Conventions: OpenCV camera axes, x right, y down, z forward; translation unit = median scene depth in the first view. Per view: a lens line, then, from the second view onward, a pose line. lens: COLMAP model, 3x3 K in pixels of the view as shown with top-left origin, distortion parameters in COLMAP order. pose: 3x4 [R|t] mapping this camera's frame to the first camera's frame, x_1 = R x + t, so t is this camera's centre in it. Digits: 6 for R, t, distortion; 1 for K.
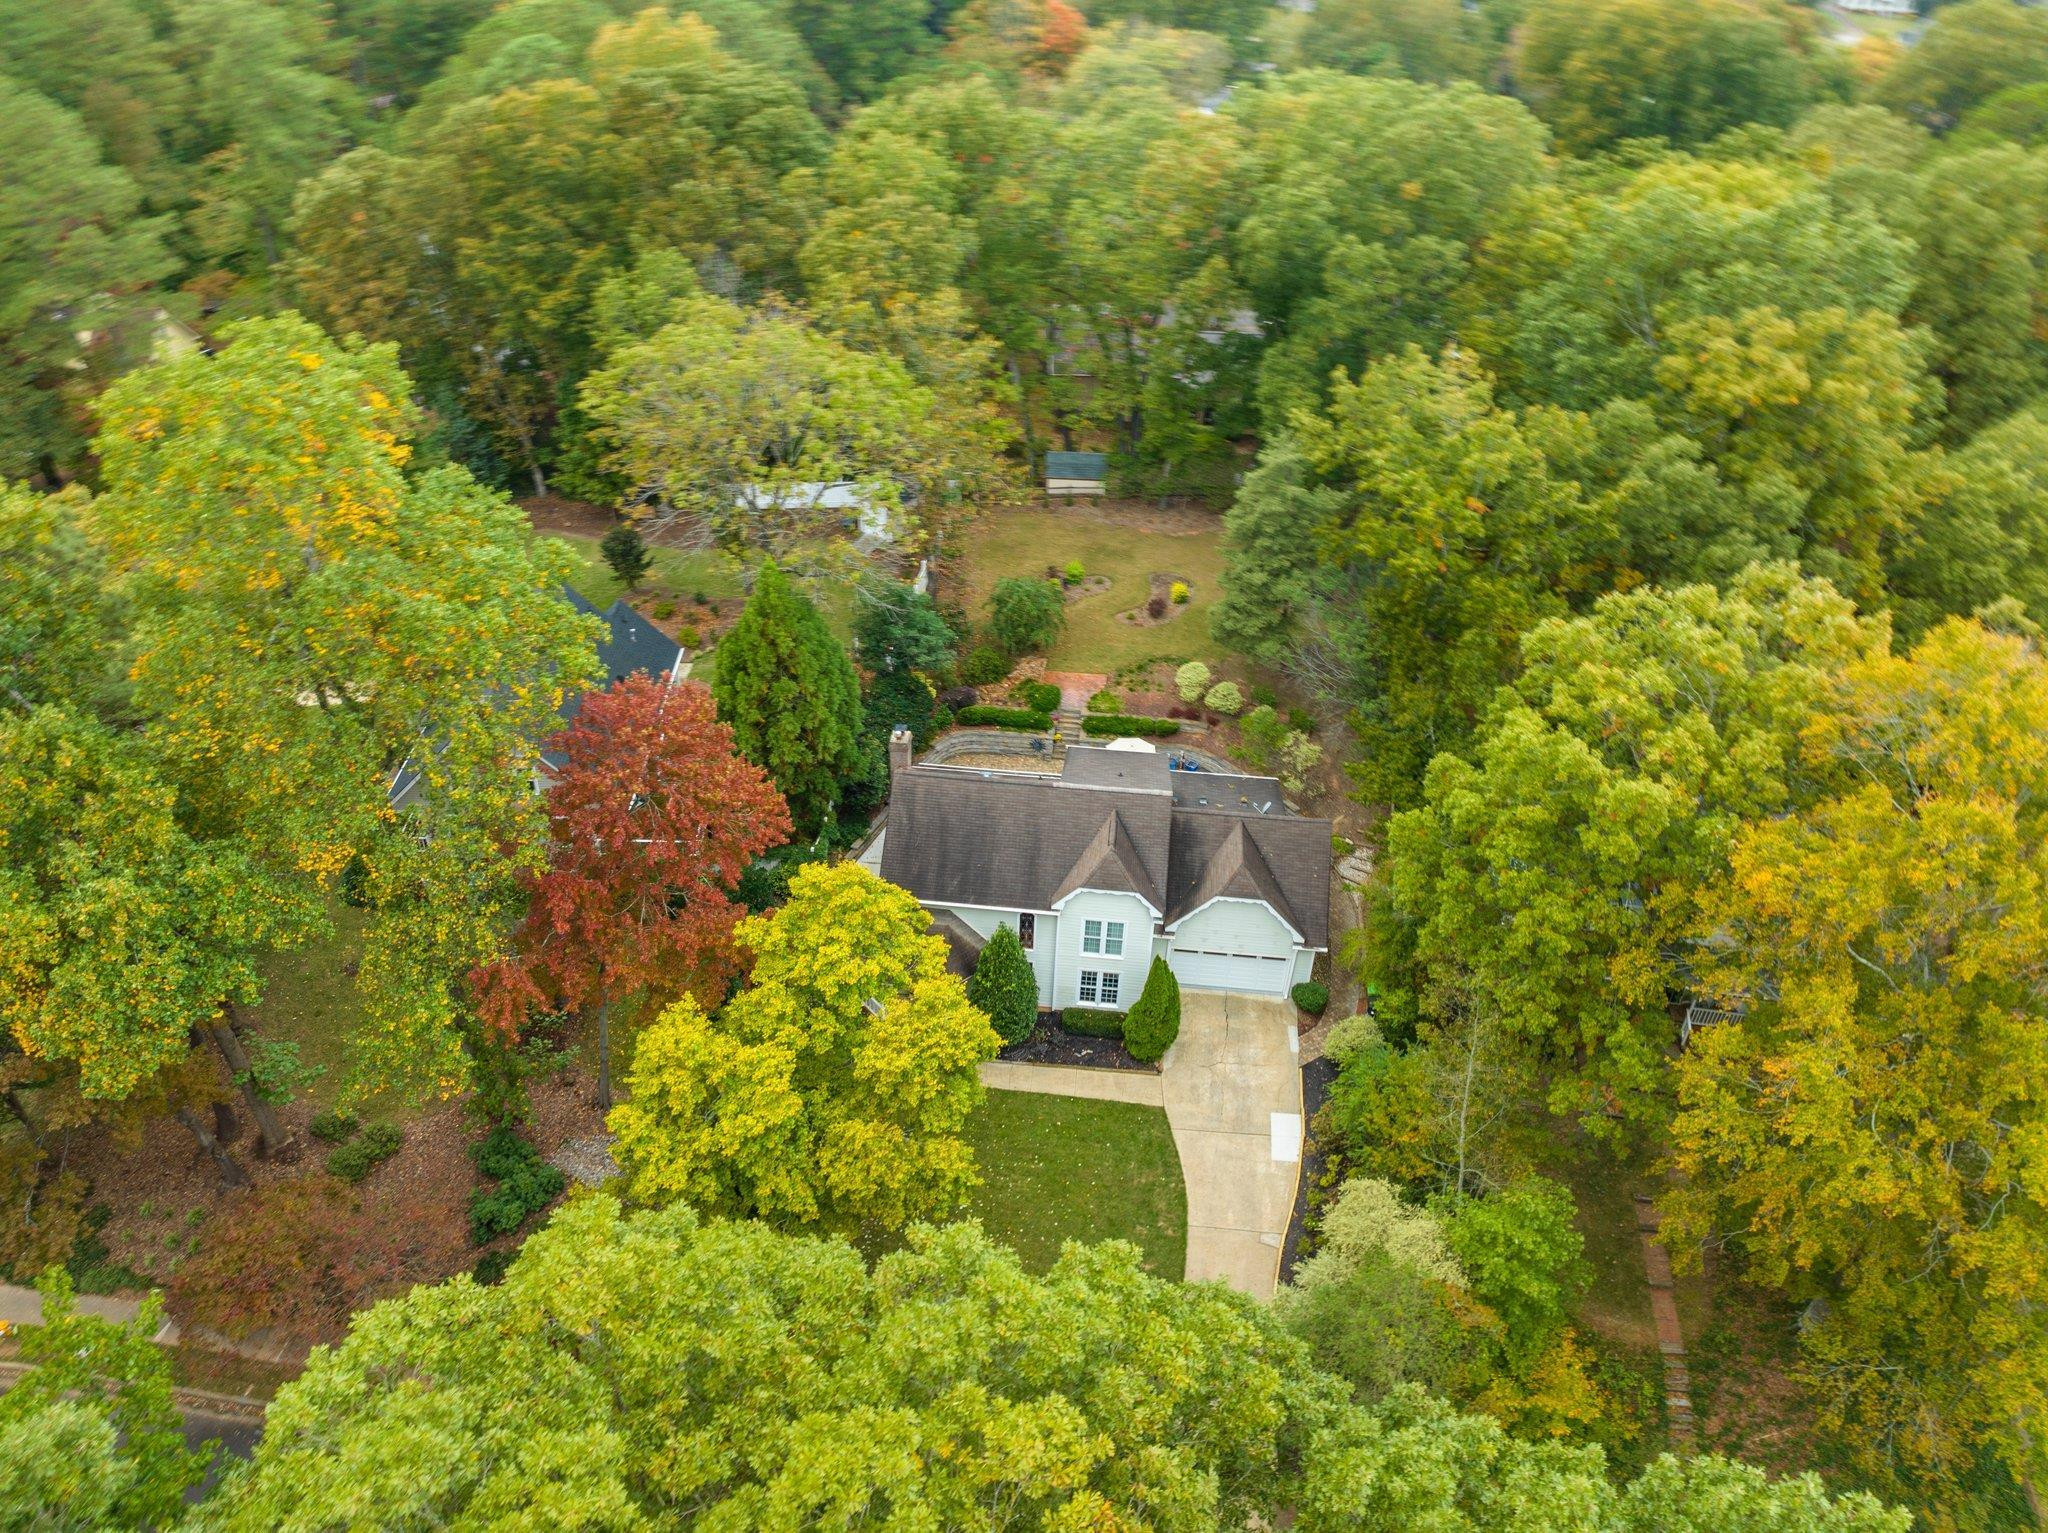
lens RADIAL K [[1449.6, 0, 1024.0], [0, 1449.6, 766.5], [0, 0, 1]] dist [-0.057063, 0.000263]
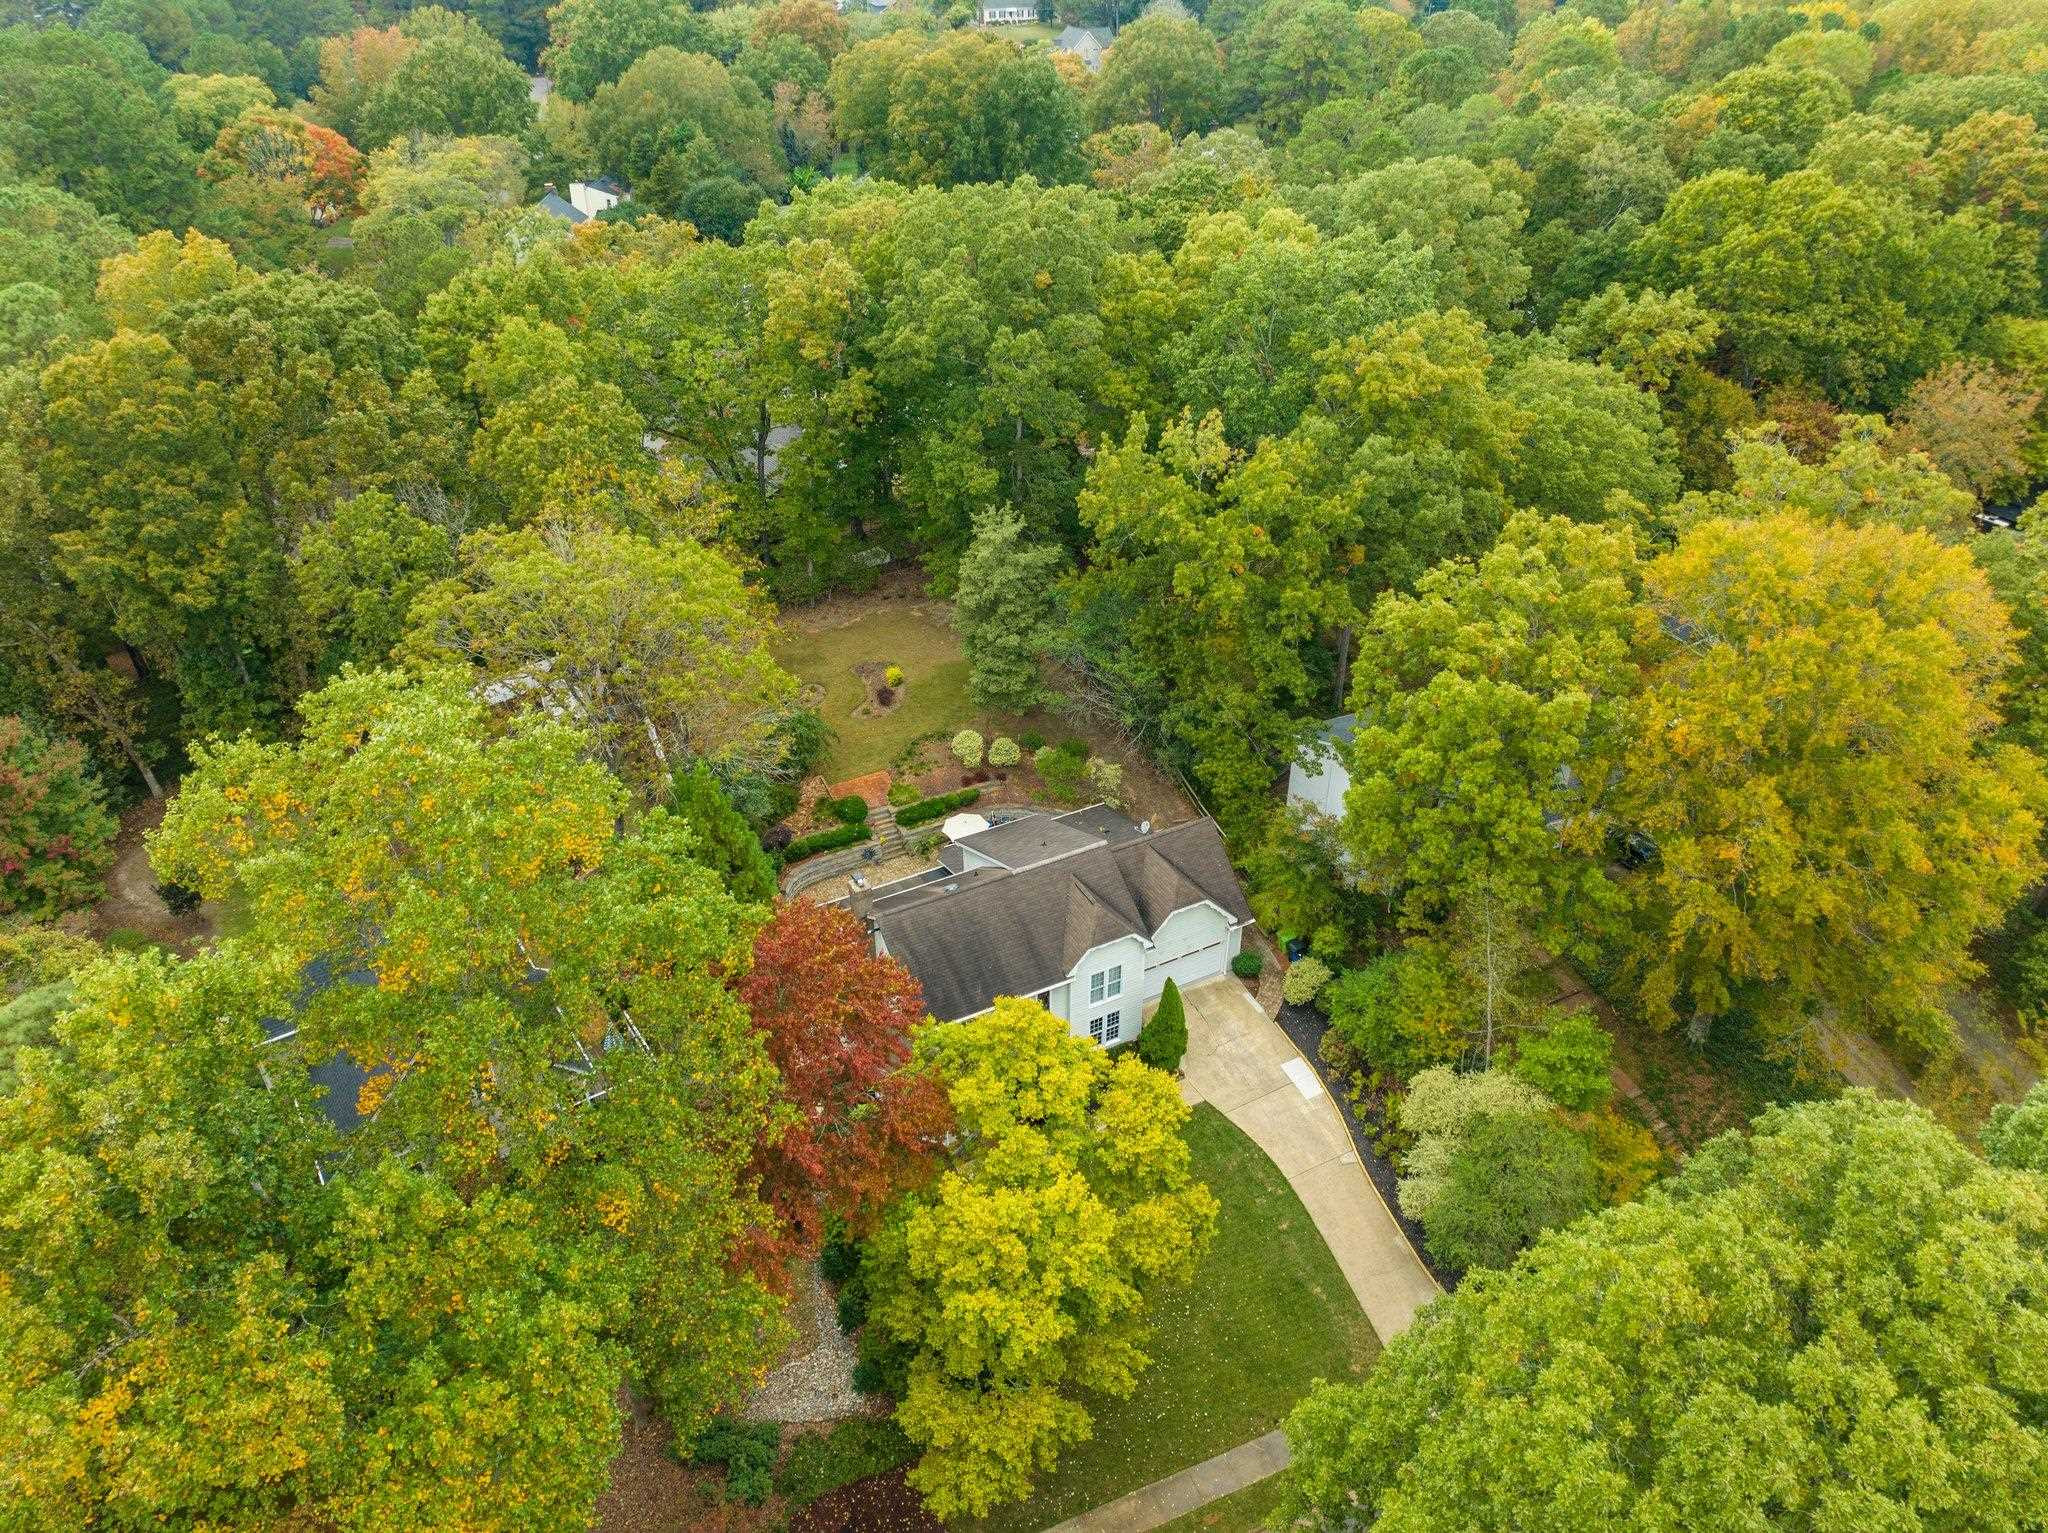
lens RADIAL K [[1449.6, 0, 1024.0], [0, 1449.6, 766.5], [0, 0, 1]] dist [-0.057063, 0.000263]
pose [[0.837074, -0.328535, 0.437461, -0.415443], [0.337259, 0.939484, 0.060218, -0.123452], [-0.430771, 0.097131, 0.897219, 0.010774]]
